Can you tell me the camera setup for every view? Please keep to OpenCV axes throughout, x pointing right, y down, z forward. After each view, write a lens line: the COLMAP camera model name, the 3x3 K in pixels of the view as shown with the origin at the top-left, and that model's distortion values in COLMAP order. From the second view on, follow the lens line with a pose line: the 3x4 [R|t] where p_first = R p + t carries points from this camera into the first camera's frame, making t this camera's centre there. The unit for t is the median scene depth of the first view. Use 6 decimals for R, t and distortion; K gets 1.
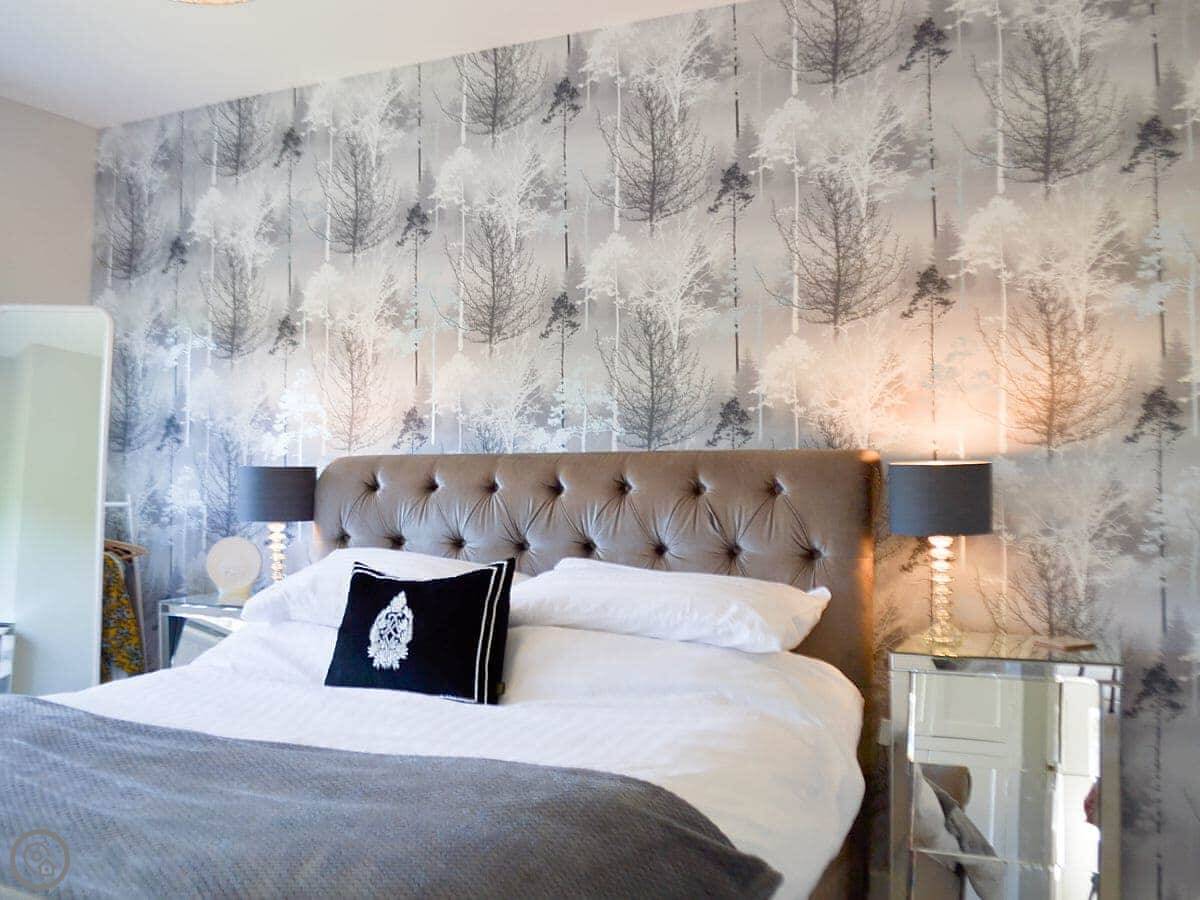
lens RADIAL K [[1114.6, 0, 610.9], [0, 1114.6, 430.3], [0, 0, 1]] dist [-0.078049, 0.003500]
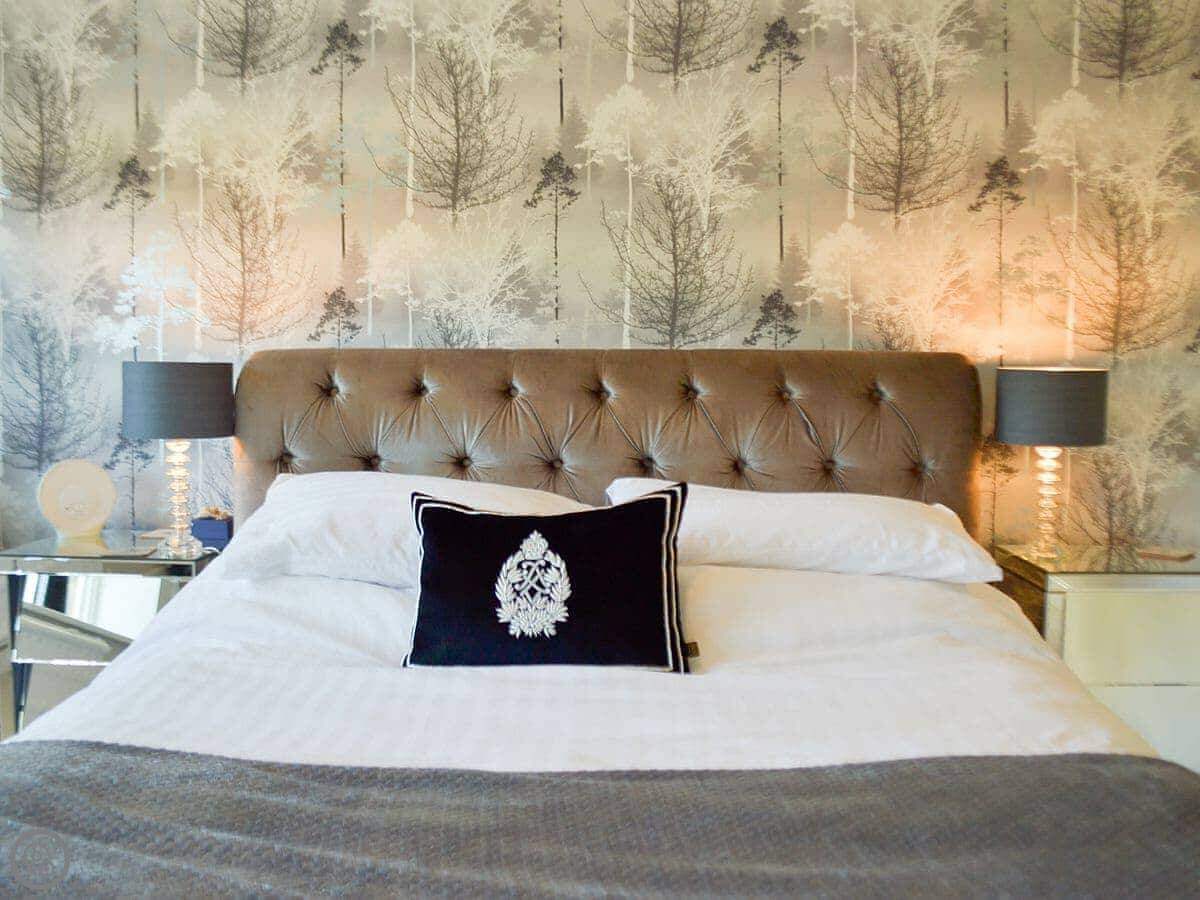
lens RADIAL K [[1114.6, 0, 610.9], [0, 1114.6, 430.3], [0, 0, 1]] dist [-0.078049, 0.003500]
pose [[0.920163, -0.009106, 0.391430, -0.366954], [-0.024741, 0.996379, 0.081339, 0.013200], [-0.390753, -0.084530, 0.916606, 0.254590]]
